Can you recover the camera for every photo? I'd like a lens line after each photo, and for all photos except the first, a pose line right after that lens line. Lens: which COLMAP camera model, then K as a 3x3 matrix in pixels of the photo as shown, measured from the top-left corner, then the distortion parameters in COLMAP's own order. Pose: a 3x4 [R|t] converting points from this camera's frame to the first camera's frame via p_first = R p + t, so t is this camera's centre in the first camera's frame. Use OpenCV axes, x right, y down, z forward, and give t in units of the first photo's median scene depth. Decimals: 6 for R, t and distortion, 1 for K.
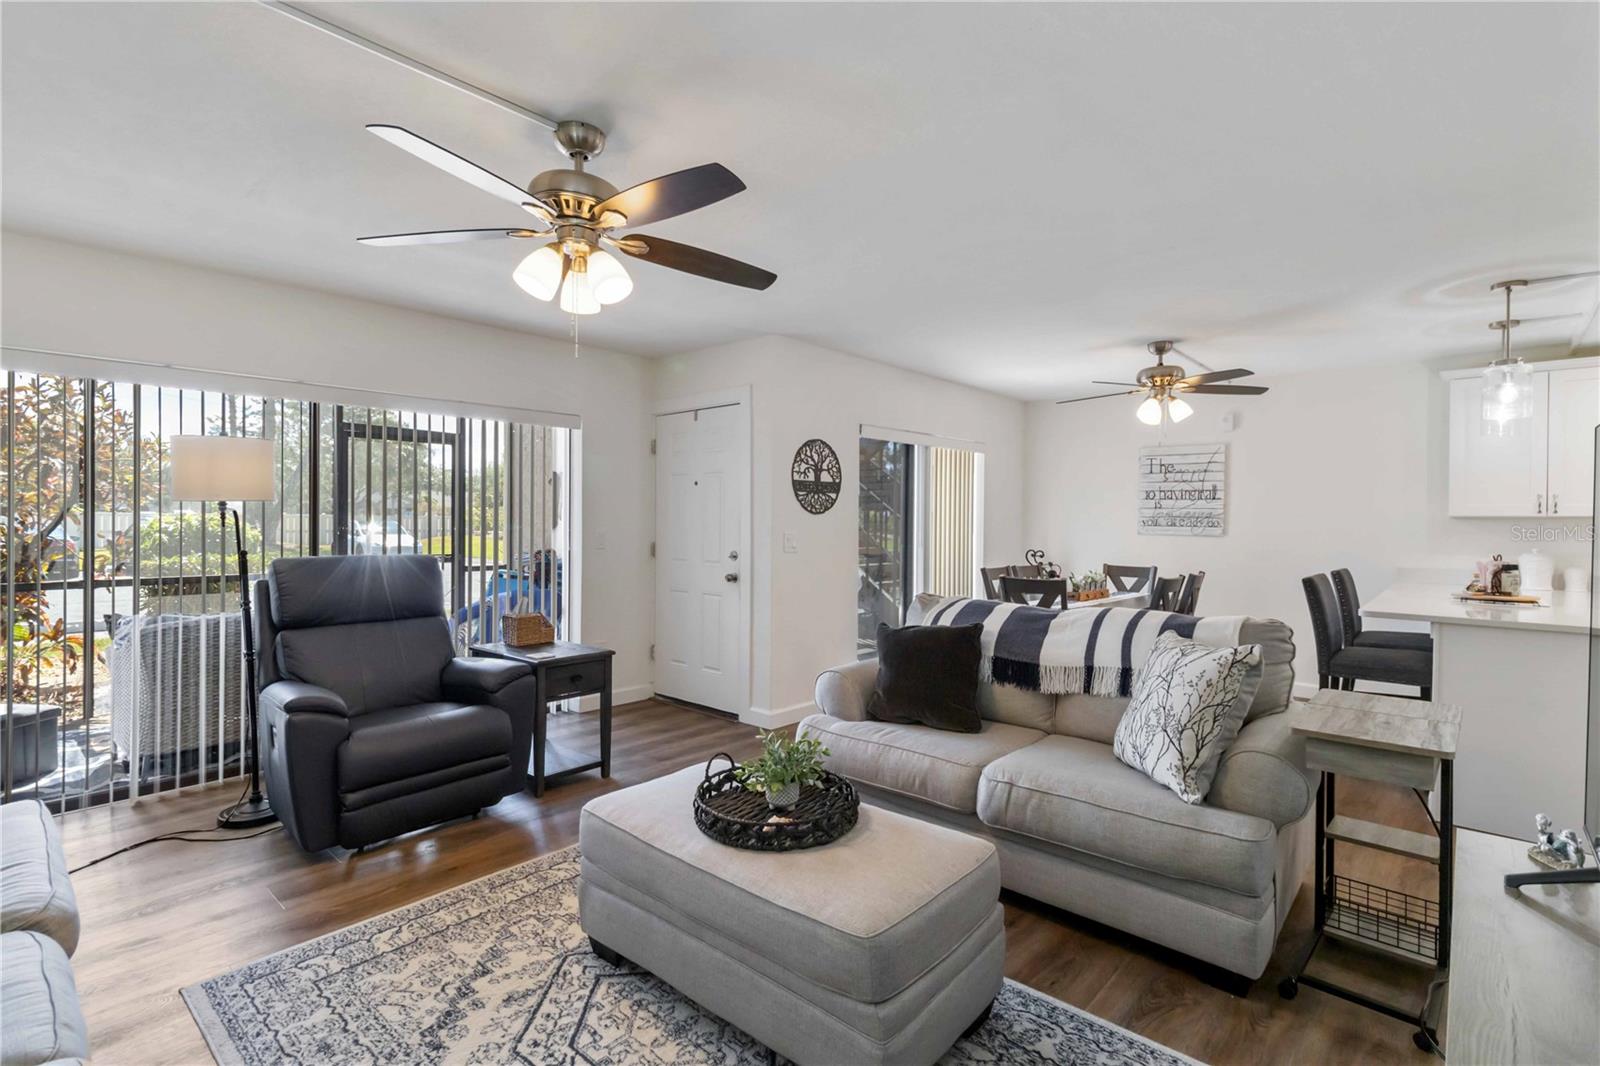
lens RADIAL K [[747.1, 0, 799.7], [0, 747.1, 527.5], [0, 0, 1]] dist [0.000586, 0.001938]
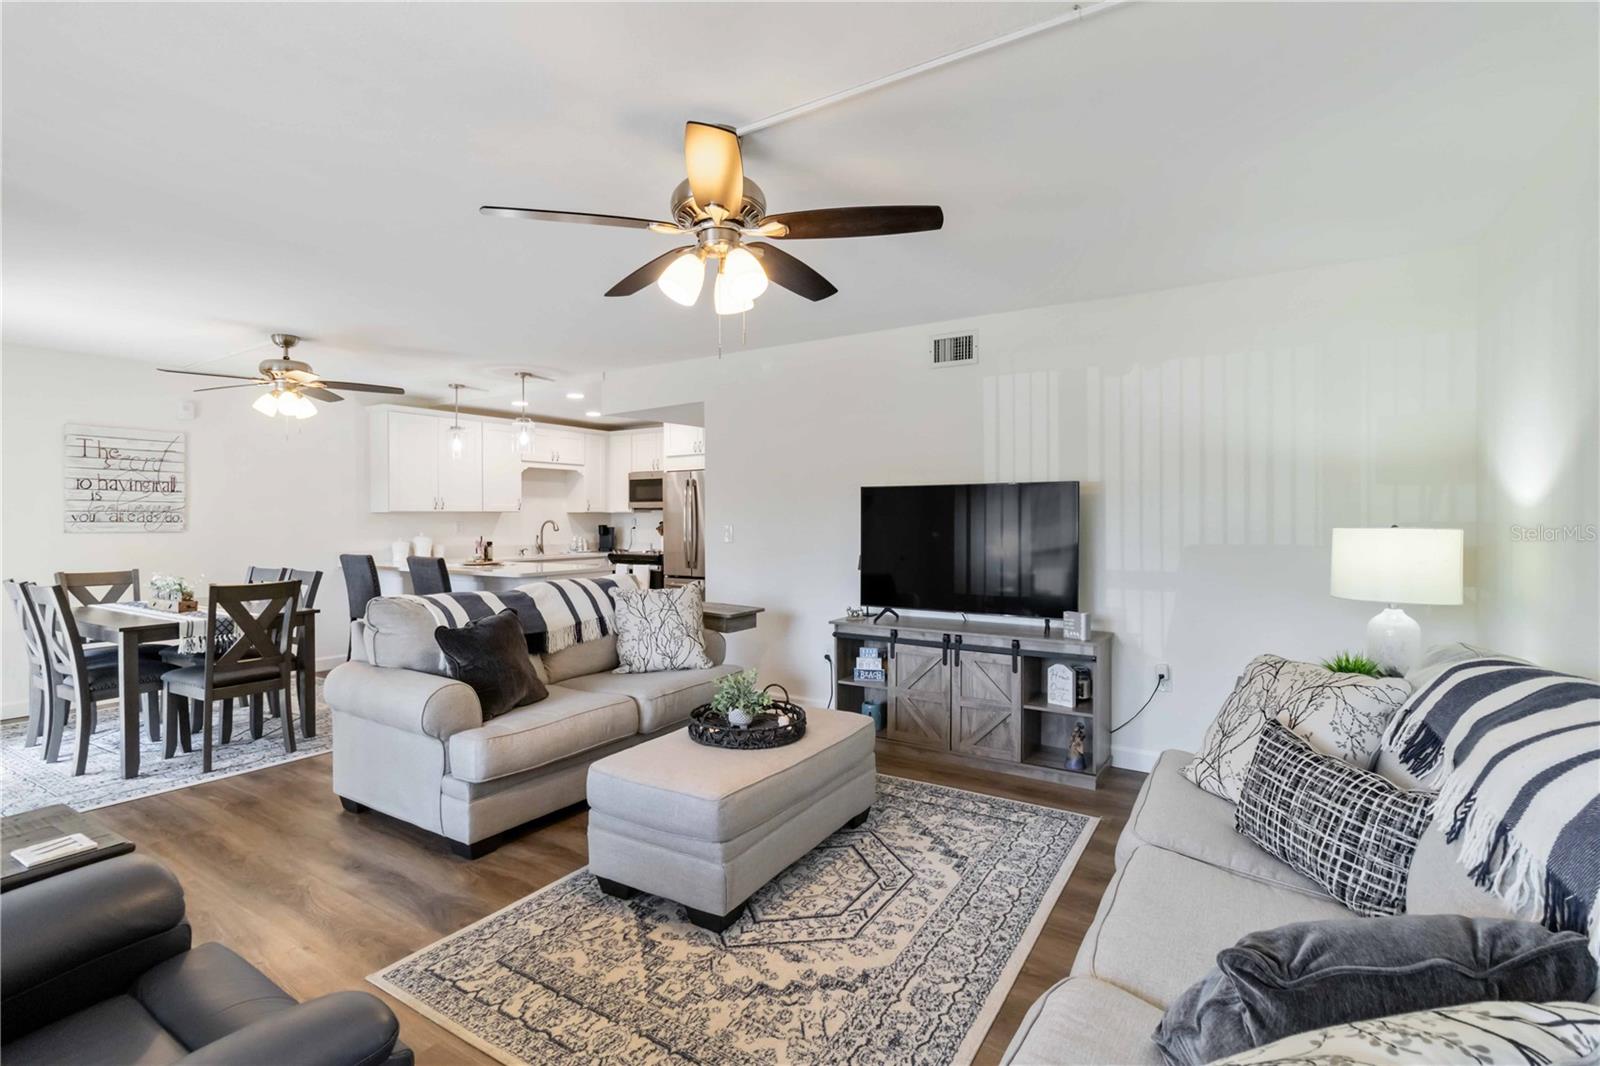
lens RADIAL K [[747.1, 0, 799.7], [0, 747.1, 527.5], [0, 0, 1]] dist [0.000586, 0.001938]
pose [[-0.156817, -0.021760, 0.987388, -0.601761], [0.010925, 0.999658, 0.023766, -0.009385], [-0.987567, 0.014514, -0.156525, 0.480426]]
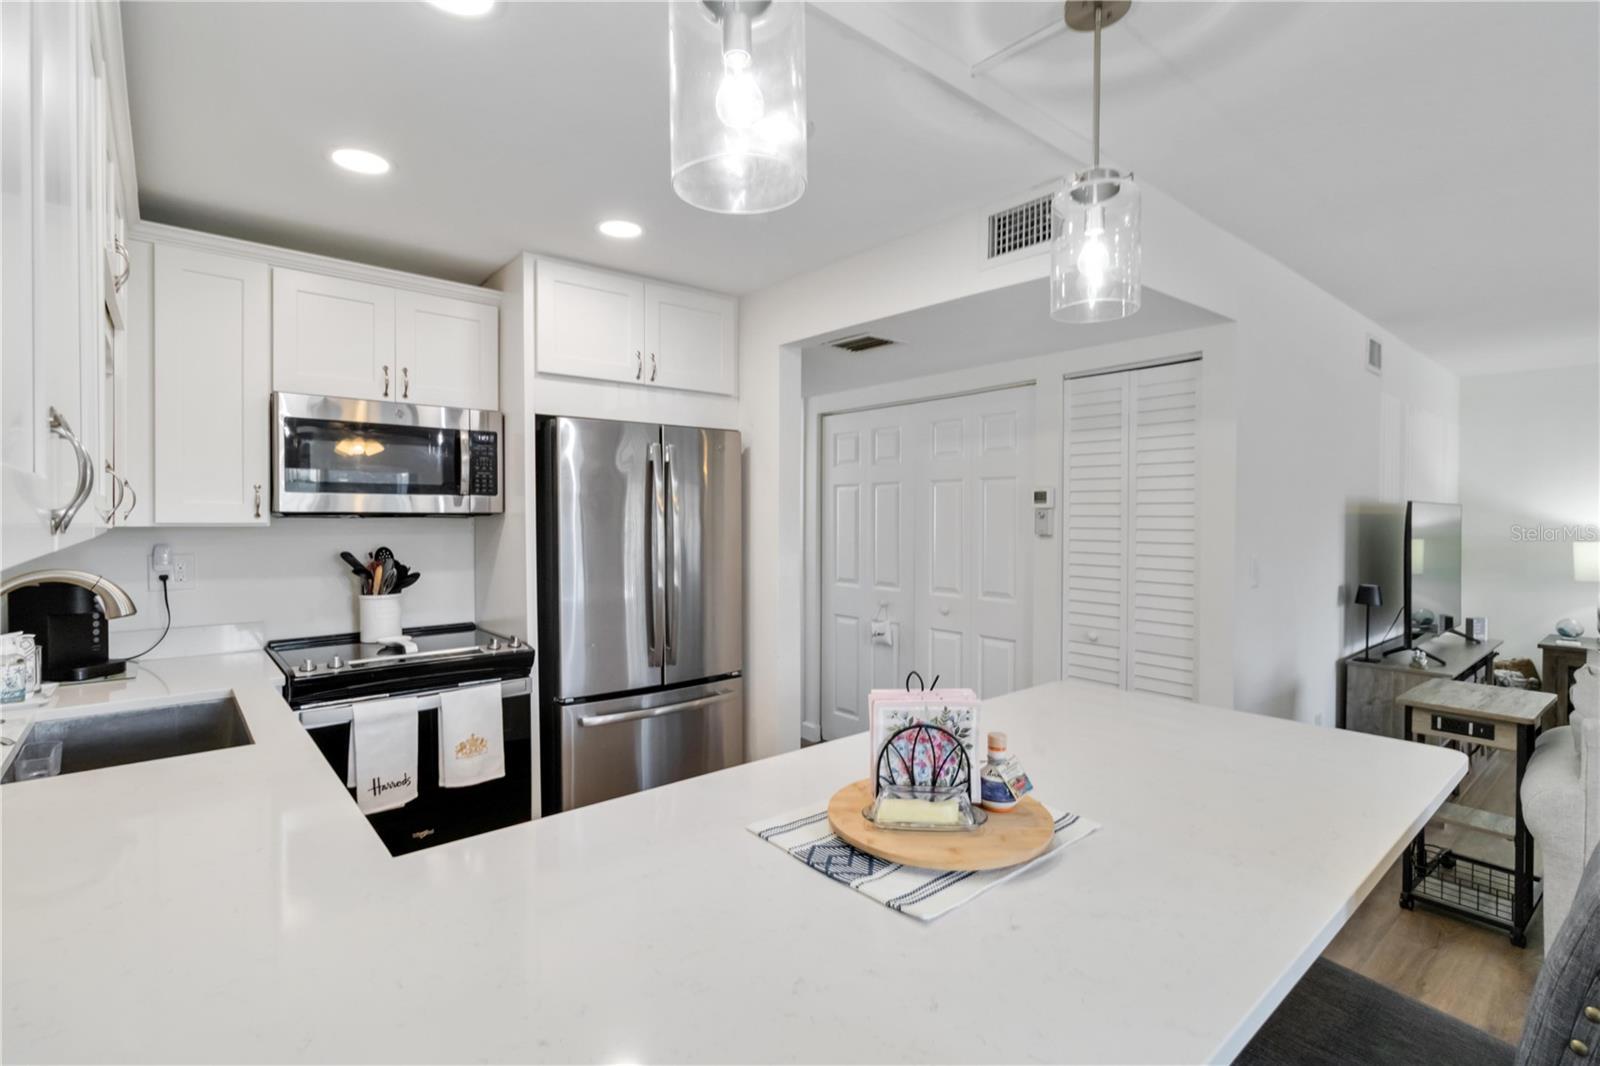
lens RADIAL K [[753.5, 0, 798.2], [0, 753.5, 521.9], [0, 0, 1]] dist [0.000648, 0.000665]
pose [[-0.990810, -0.011668, 0.134755, 0.777370], [-0.009541, 0.999820, 0.016424, -0.022254], [-0.134922, 0.014987, -0.990743, 1.075906]]
